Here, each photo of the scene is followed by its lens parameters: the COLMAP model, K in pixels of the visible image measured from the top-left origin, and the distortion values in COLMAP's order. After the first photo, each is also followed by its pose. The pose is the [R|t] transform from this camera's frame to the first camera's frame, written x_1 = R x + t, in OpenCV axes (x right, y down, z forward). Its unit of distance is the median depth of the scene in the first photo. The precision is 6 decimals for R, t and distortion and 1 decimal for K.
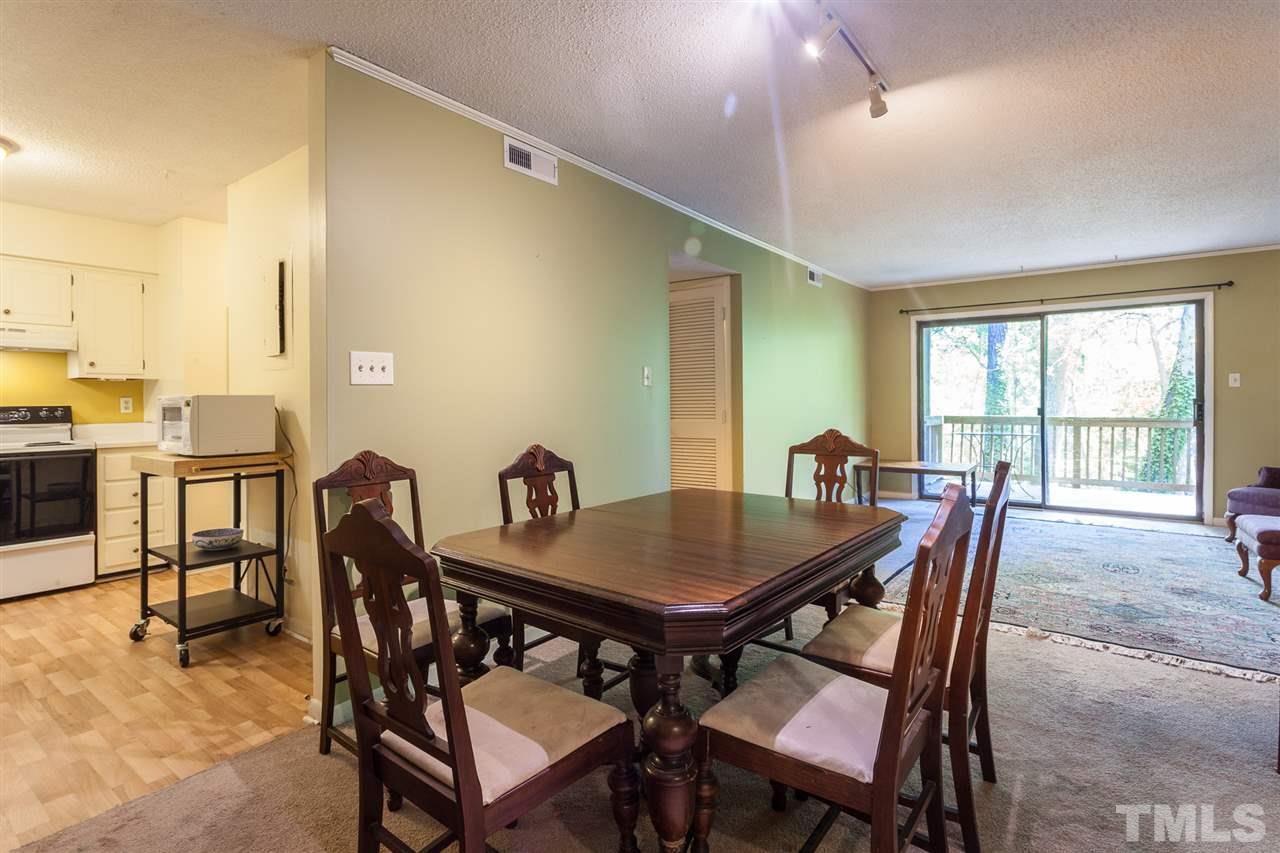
lens RADIAL K [[628.4, 0, 641.7], [0, 628.4, 400.4], [0, 0, 1]] dist [0.002380, 0.000522]
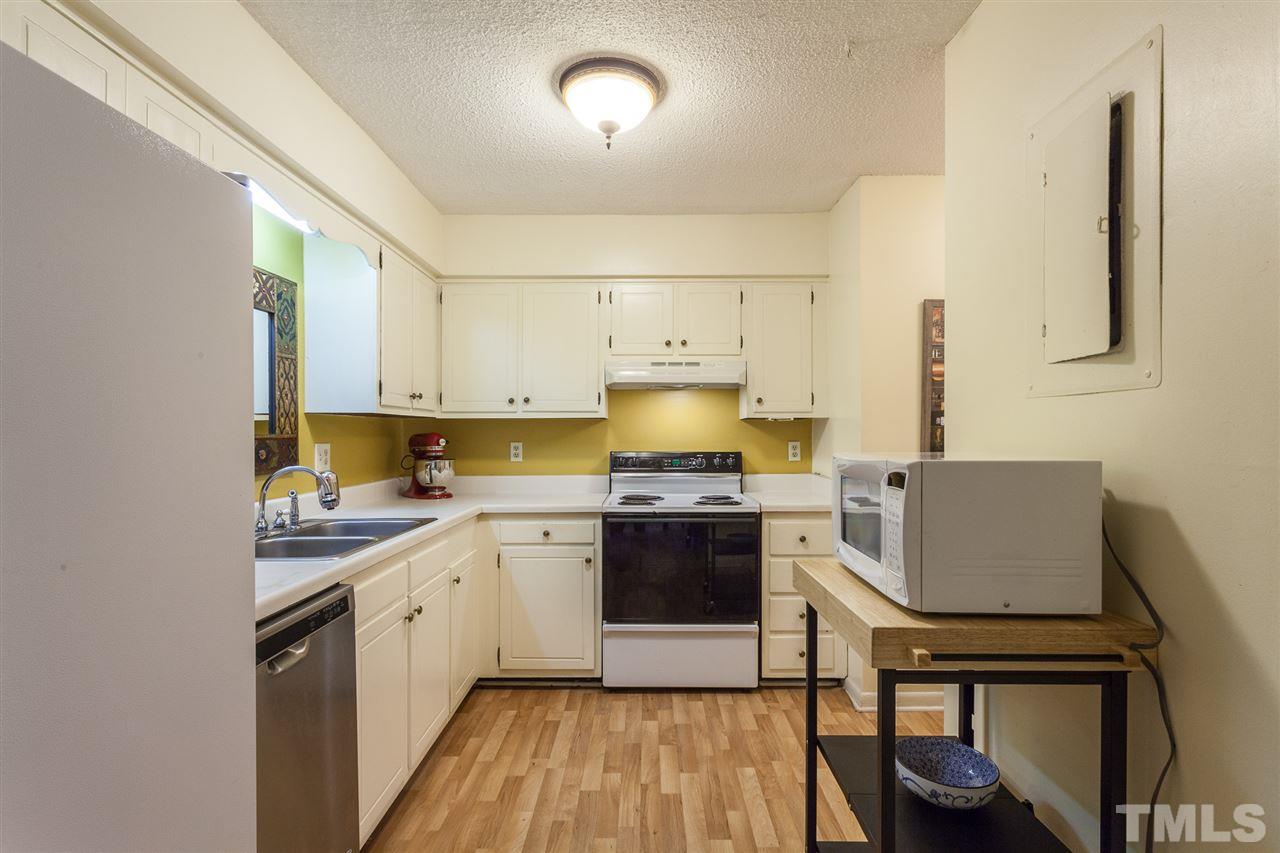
lens RADIAL K [[622.5, 0, 638.9], [0, 622.5, 436.5], [0, 0, 1]] dist [-0.000194, 0.001305]
pose [[0.589734, 0.009309, -0.807544, -0.343733], [-0.004565, 0.999956, 0.008194, -0.019251], [0.807585, -0.001146, 0.589750, 0.433316]]
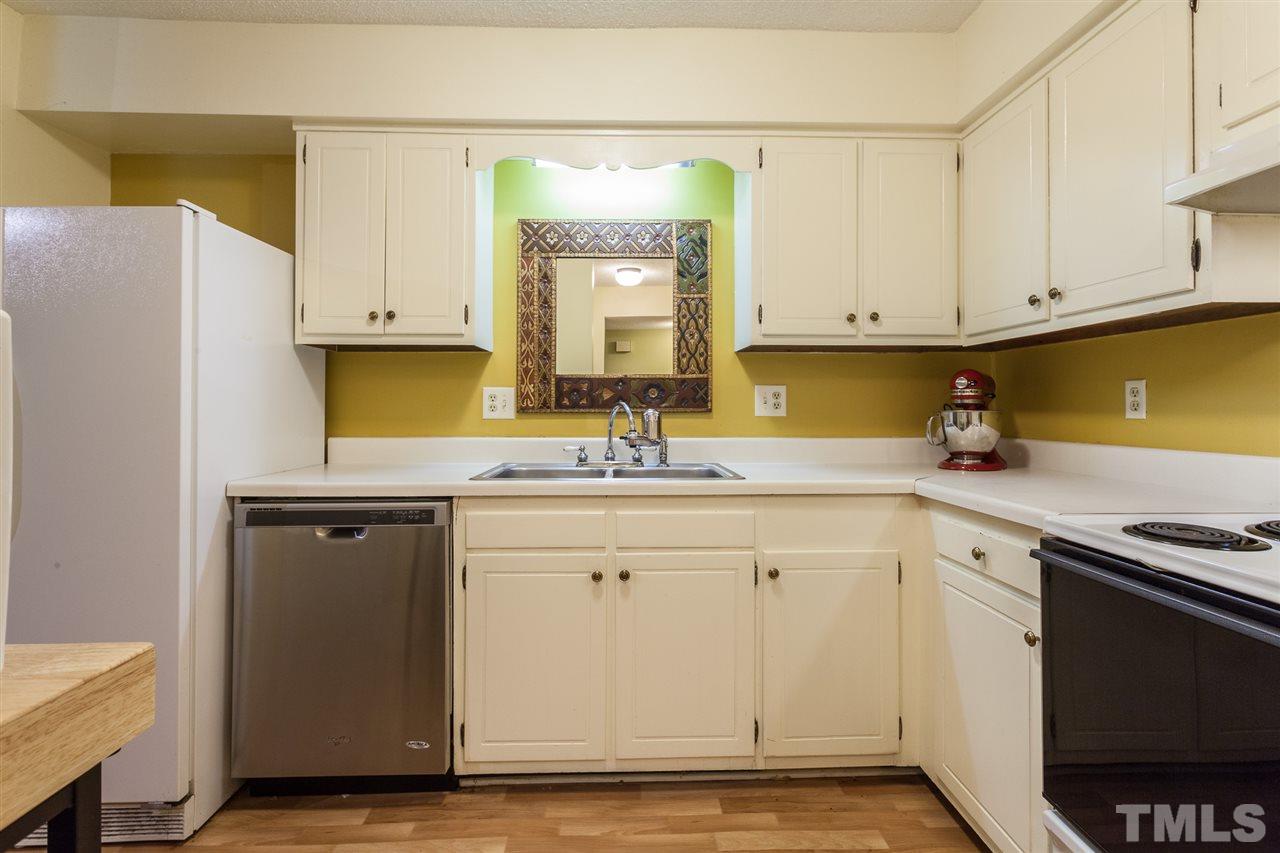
lens RADIAL K [[616.5, 0, 638.0], [0, 616.5, 397.2], [0, 0, 1]] dist [0.000426, 0.001195]
pose [[-0.783654, -0.002351, -0.621193, -0.622916], [0.002684, 0.999971, -0.007170, 0.011837], [0.621192, -0.007286, -0.783625, 0.955047]]
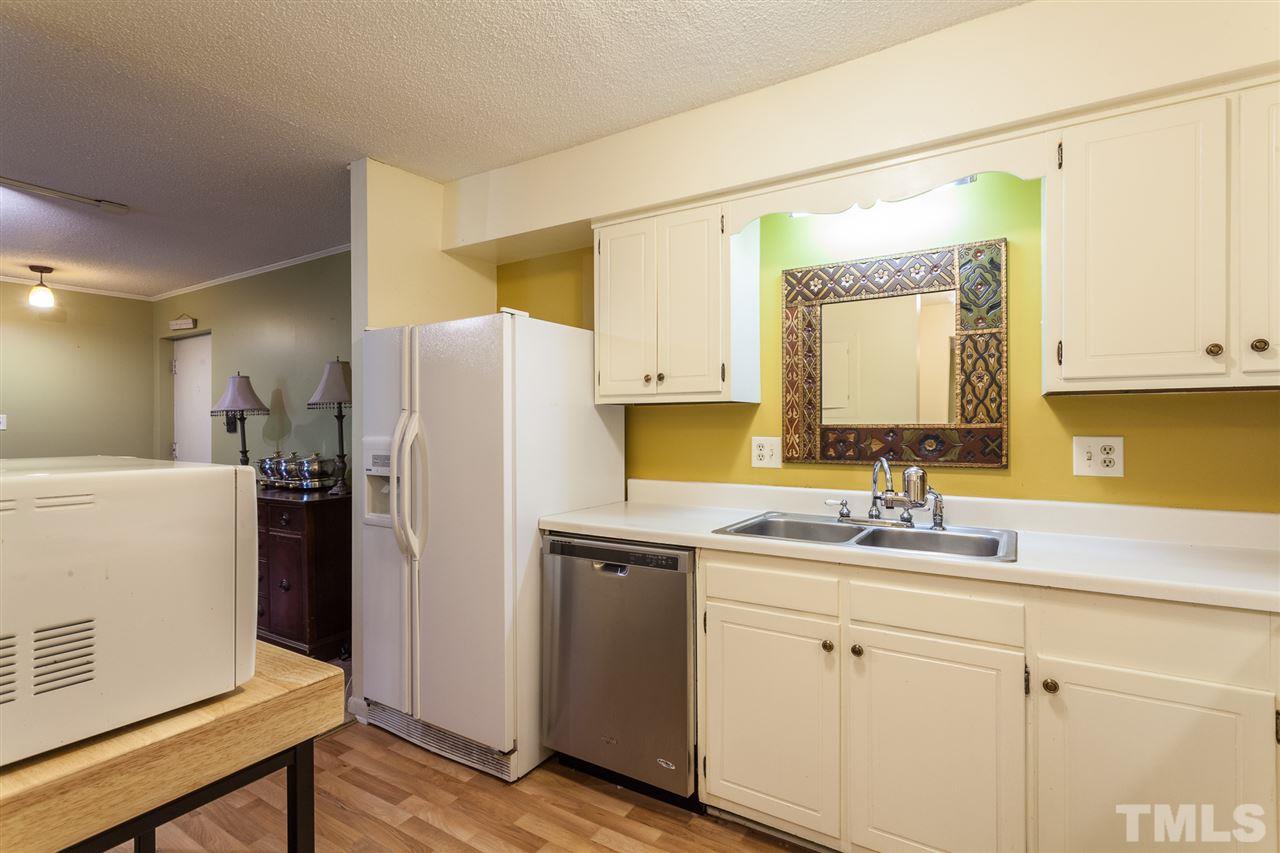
lens RADIAL K [[608.2, 0, 641.2], [0, 608.2, 422.1], [0, 0, 1]] dist [-0.002372, 0.007213]
pose [[-0.996211, 0.010630, -0.086316, -0.713080], [0.010532, 0.999943, 0.001593, -0.019870], [0.086328, 0.000678, -0.996267, 0.996946]]
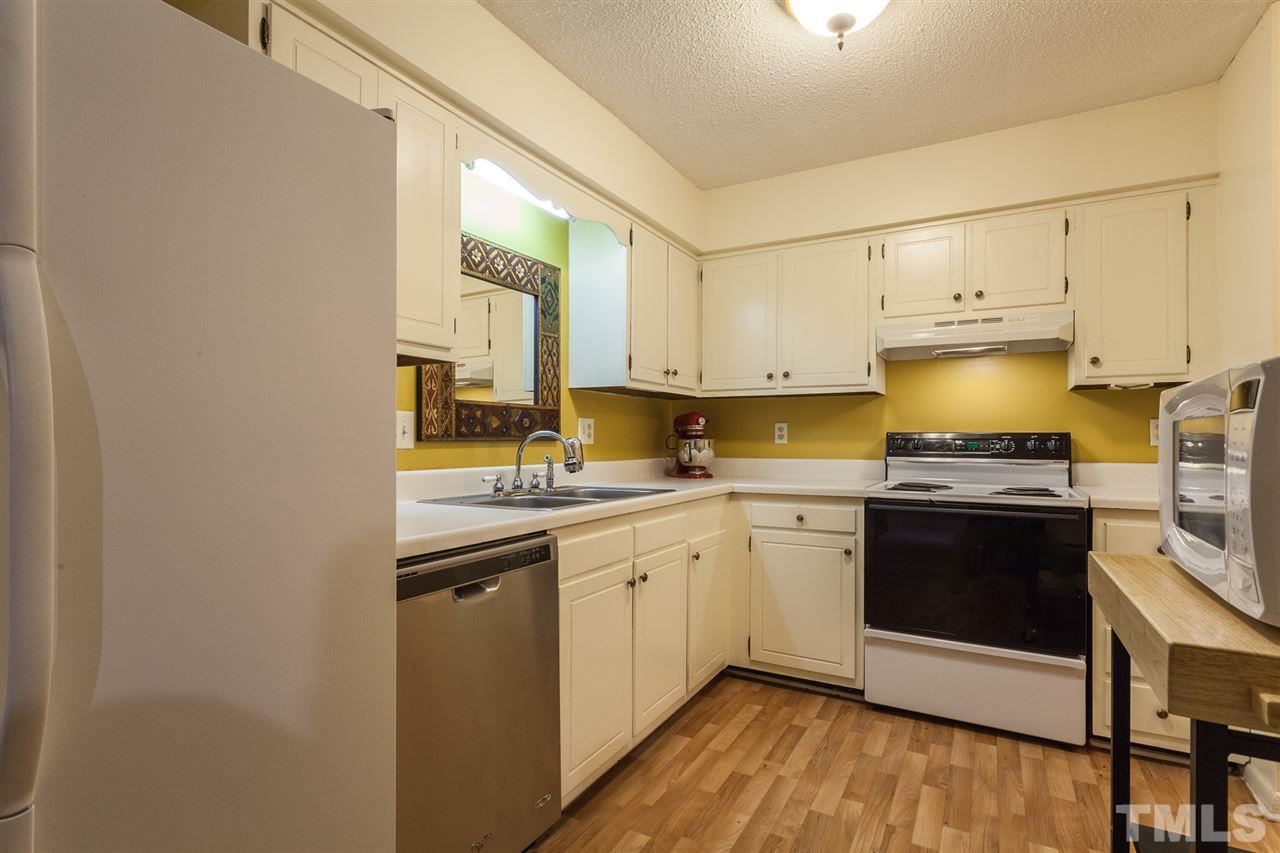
lens RADIAL K [[622.5, 0, 638.9], [0, 622.5, 436.5], [0, 0, 1]] dist [-0.000194, 0.001305]
pose [[0.127308, 0.003489, -0.991857, -0.364803], [-0.008388, 0.999962, 0.002441, 0.015433], [0.991828, 0.008009, 0.127333, 0.524993]]
